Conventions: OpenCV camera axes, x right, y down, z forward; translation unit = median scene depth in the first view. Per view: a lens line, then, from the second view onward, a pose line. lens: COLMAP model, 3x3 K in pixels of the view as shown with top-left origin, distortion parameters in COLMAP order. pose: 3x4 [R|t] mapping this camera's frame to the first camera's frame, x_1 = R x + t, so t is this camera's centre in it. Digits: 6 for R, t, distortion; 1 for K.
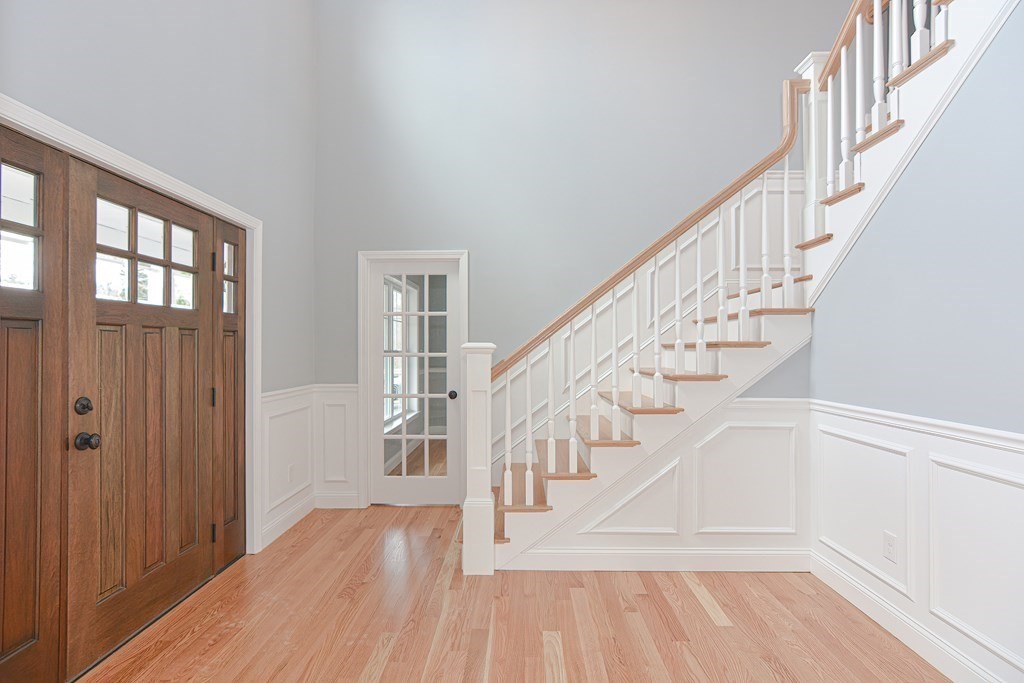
lens RADIAL K [[498.9, 0, 512.3], [0, 498.9, 342.2], [0, 0, 1]] dist [0.001574, 0.000560]
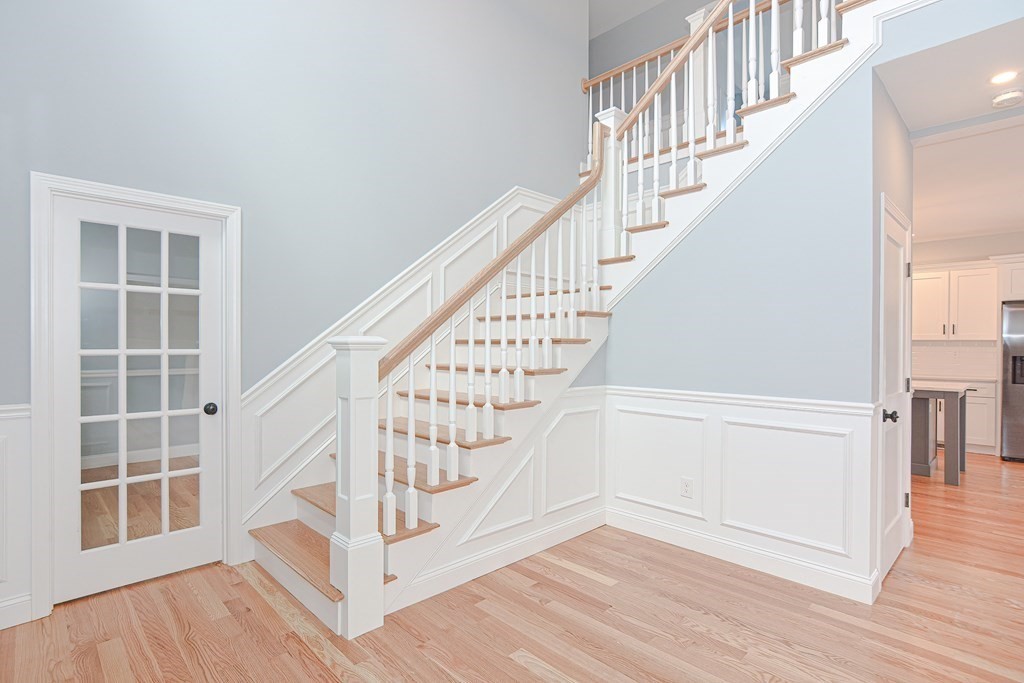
lens RADIAL K [[503.7, 0, 510.2], [0, 503.7, 345.8], [0, 0, 1]] dist [0.001021, 0.001057]
pose [[0.707181, 0.002885, 0.707027, -0.459737], [-0.013428, 0.999866, 0.009352, 0.006118], [-0.706905, -0.016108, 0.707125, 0.283348]]
